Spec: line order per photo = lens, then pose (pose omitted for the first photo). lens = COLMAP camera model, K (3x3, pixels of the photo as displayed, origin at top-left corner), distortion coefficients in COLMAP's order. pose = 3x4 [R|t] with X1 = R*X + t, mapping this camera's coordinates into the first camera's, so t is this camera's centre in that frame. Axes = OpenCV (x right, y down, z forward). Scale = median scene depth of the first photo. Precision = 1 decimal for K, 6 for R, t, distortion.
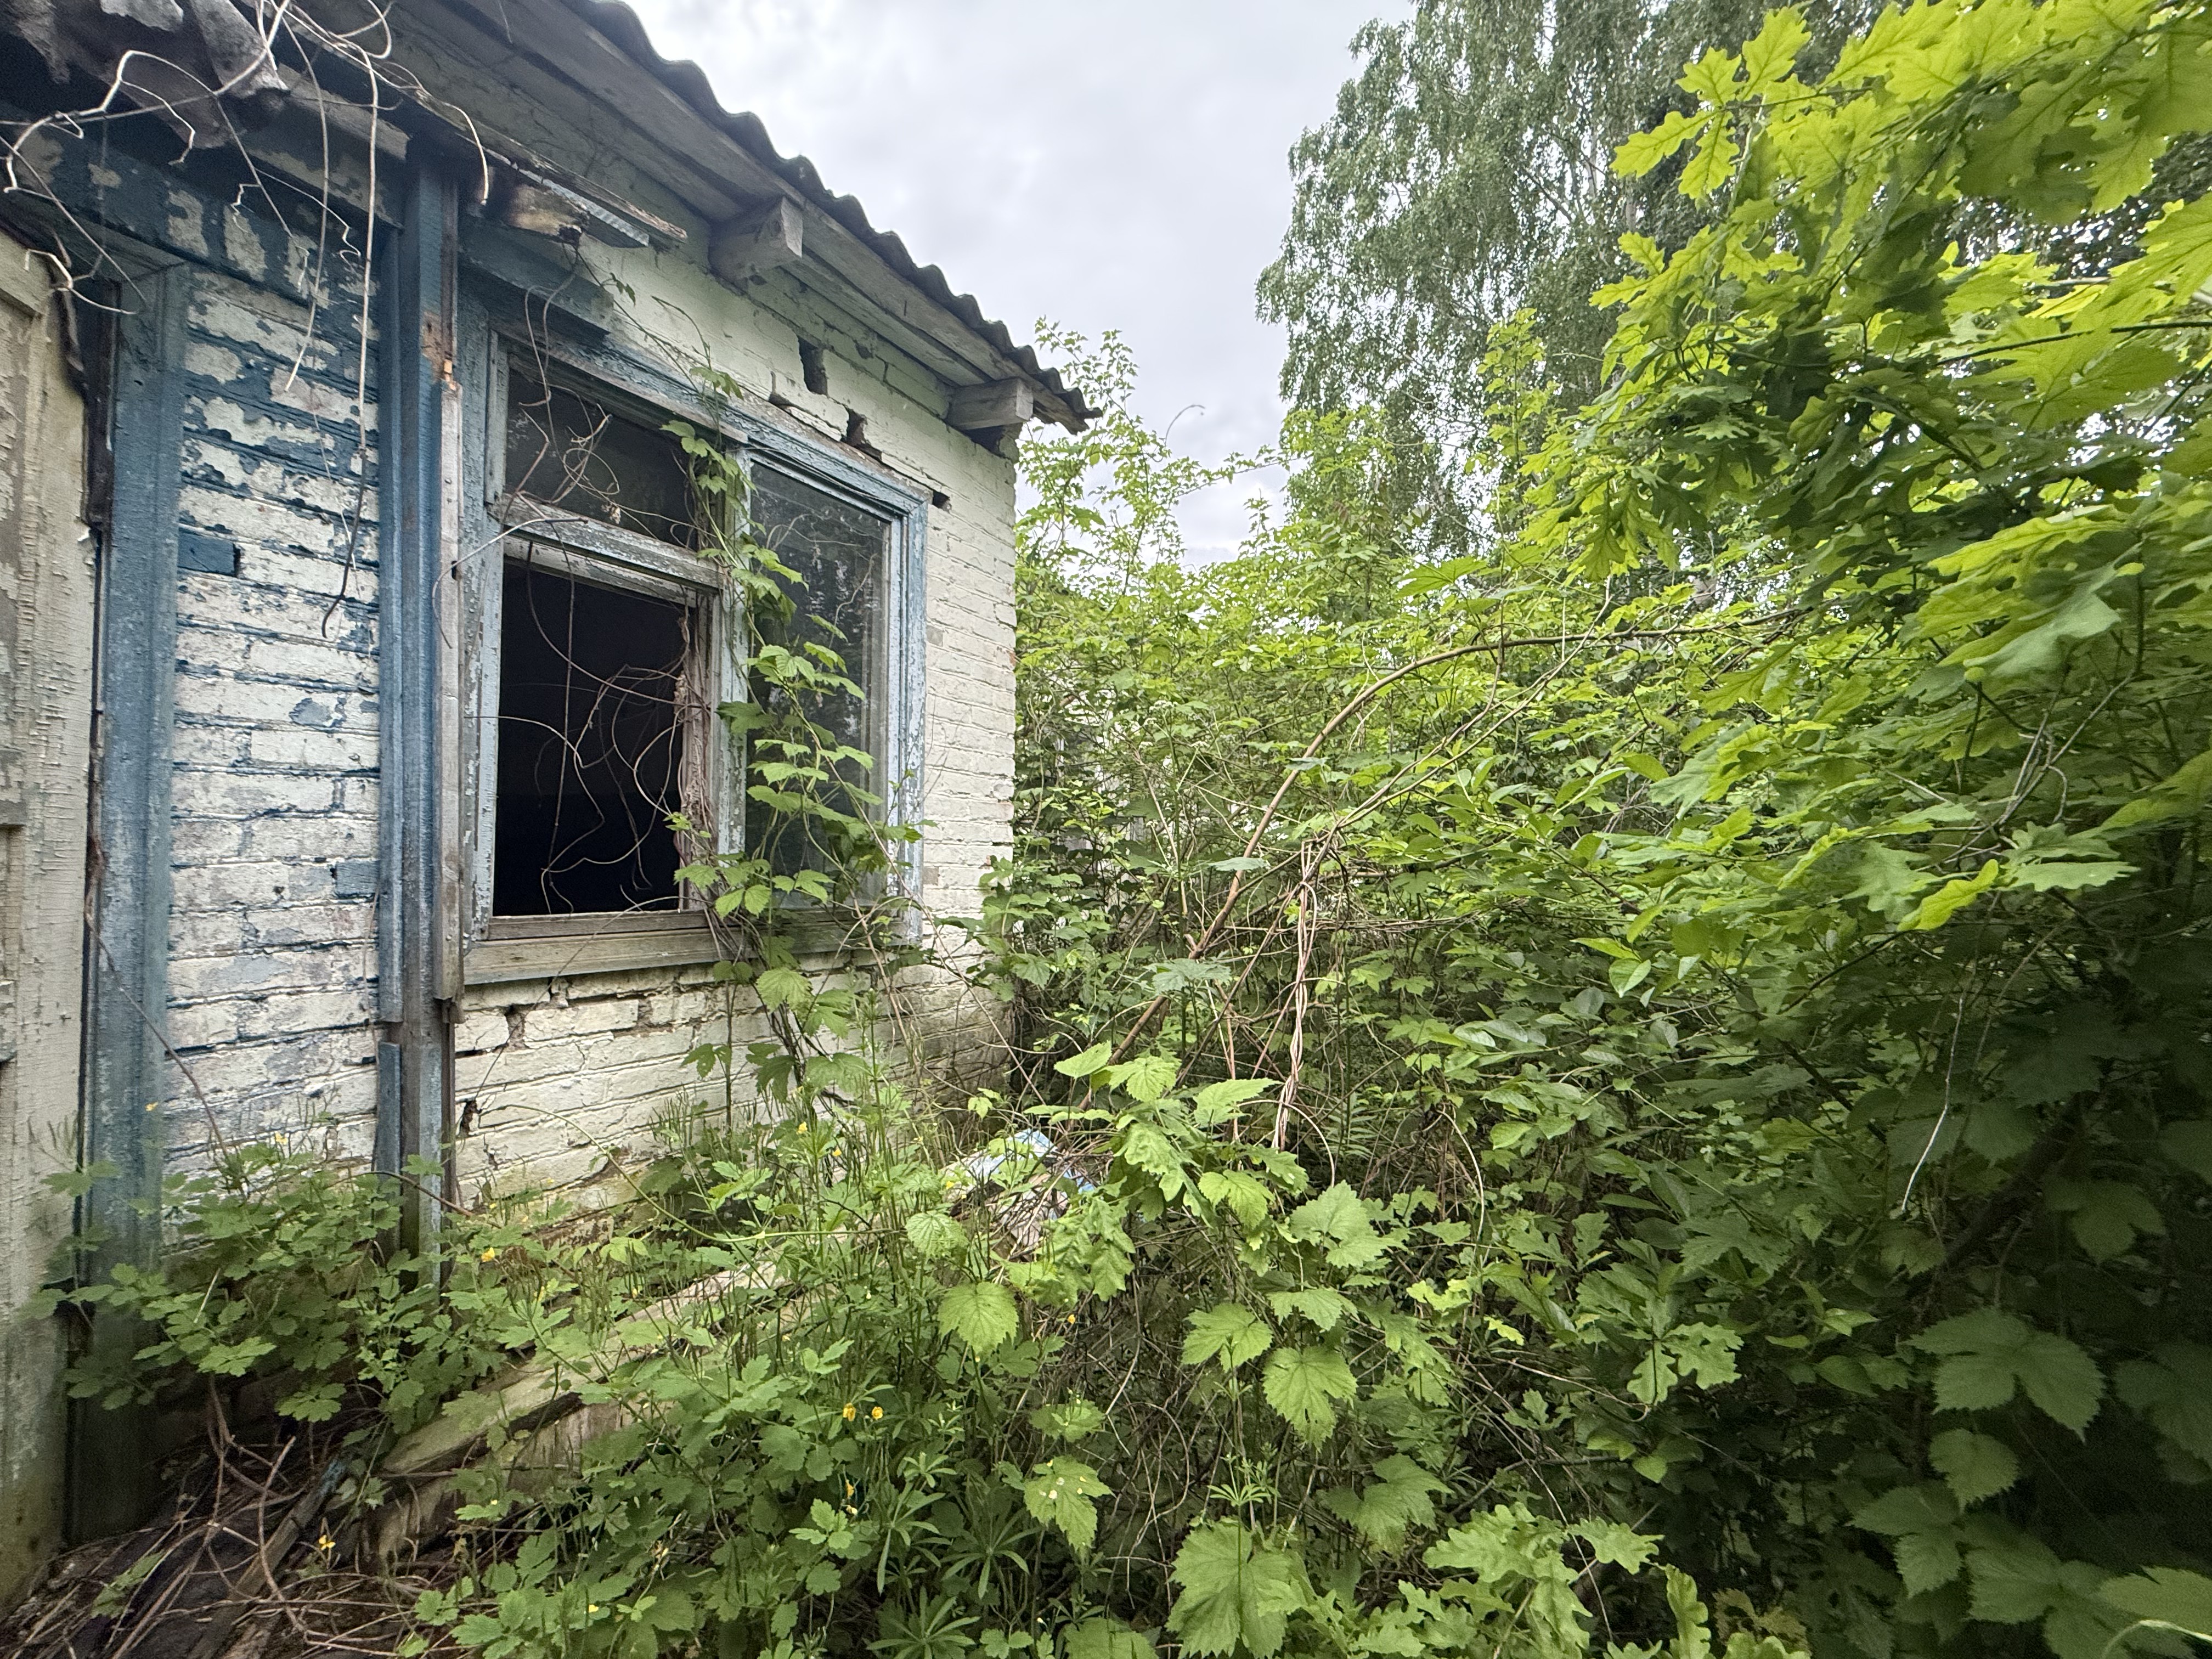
lens RADIAL K [[885.4, 0, 1106.5], [0, 885.4, 835.6], [0, 0, 1]] dist [-0.001016, 0.000063]
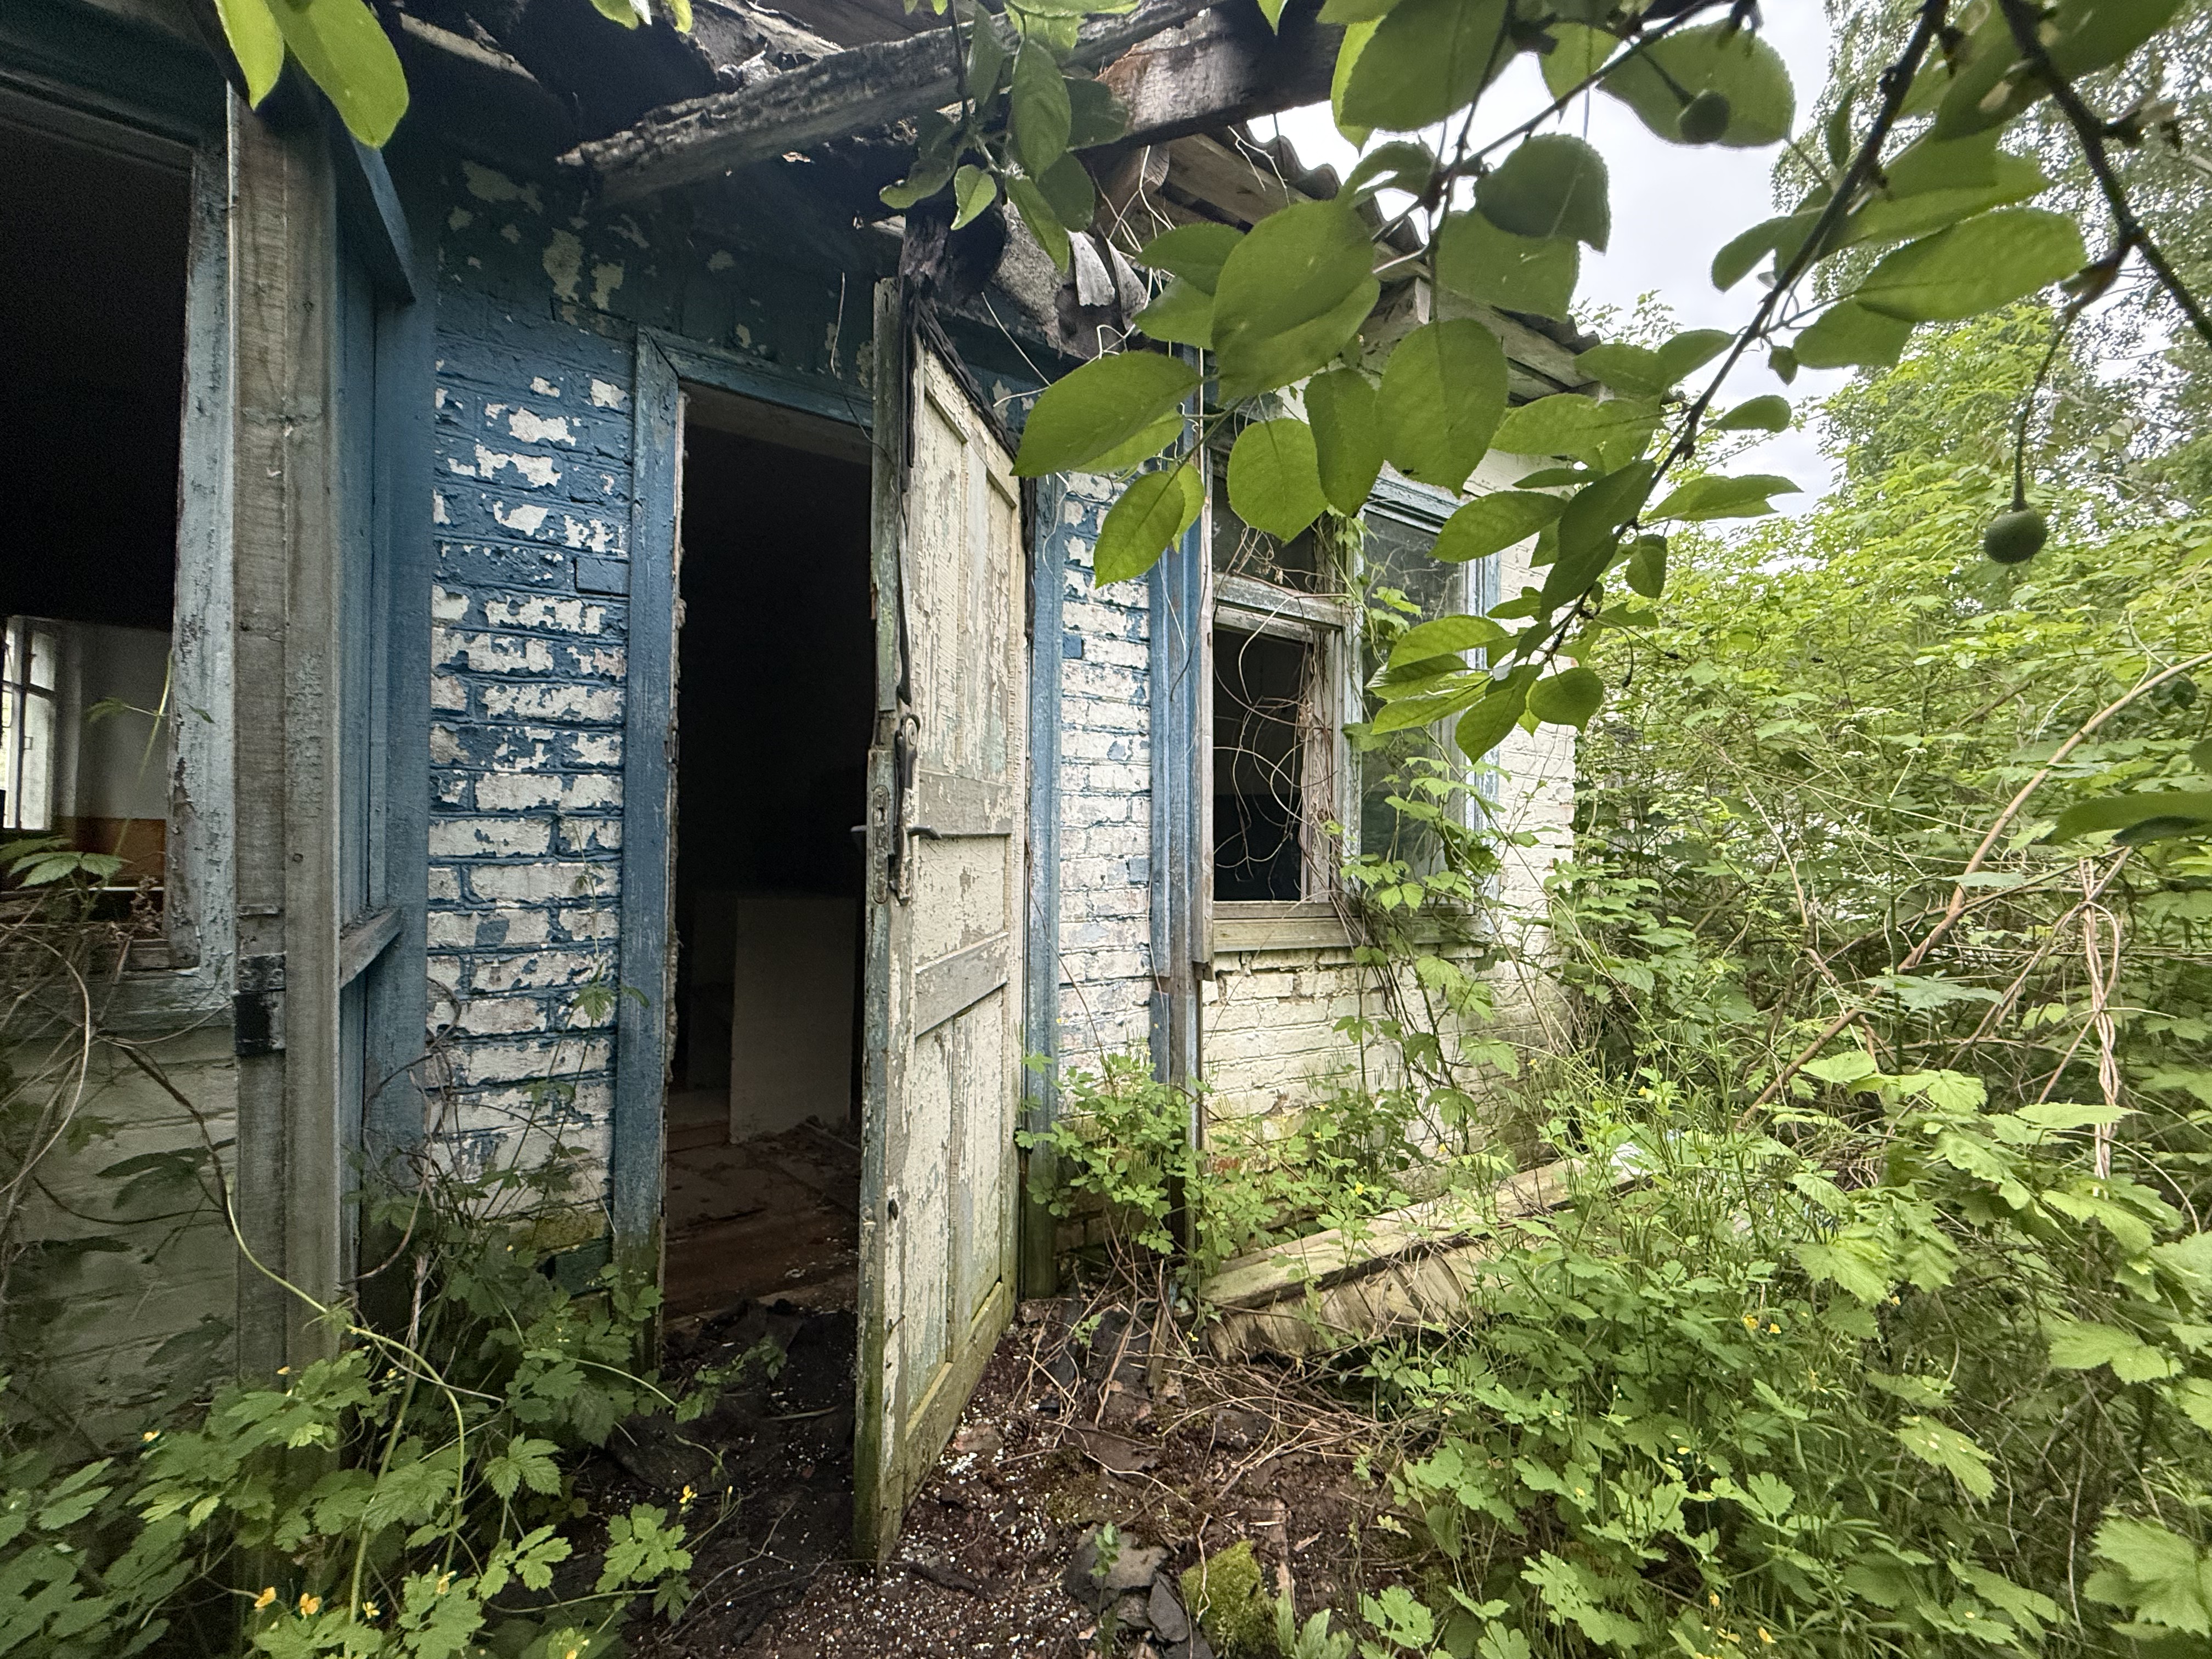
lens RADIAL K [[885.4, 0, 1105.7], [0, 885.4, 834.7], [0, 0, 1]] dist [-0.001016, 0.000063]
pose [[0.898335, 0.007830, -0.439242, -0.284728], [-0.005644, 0.999964, 0.006283, -0.014999], [0.439275, -0.003166, 0.898347, -0.254767]]
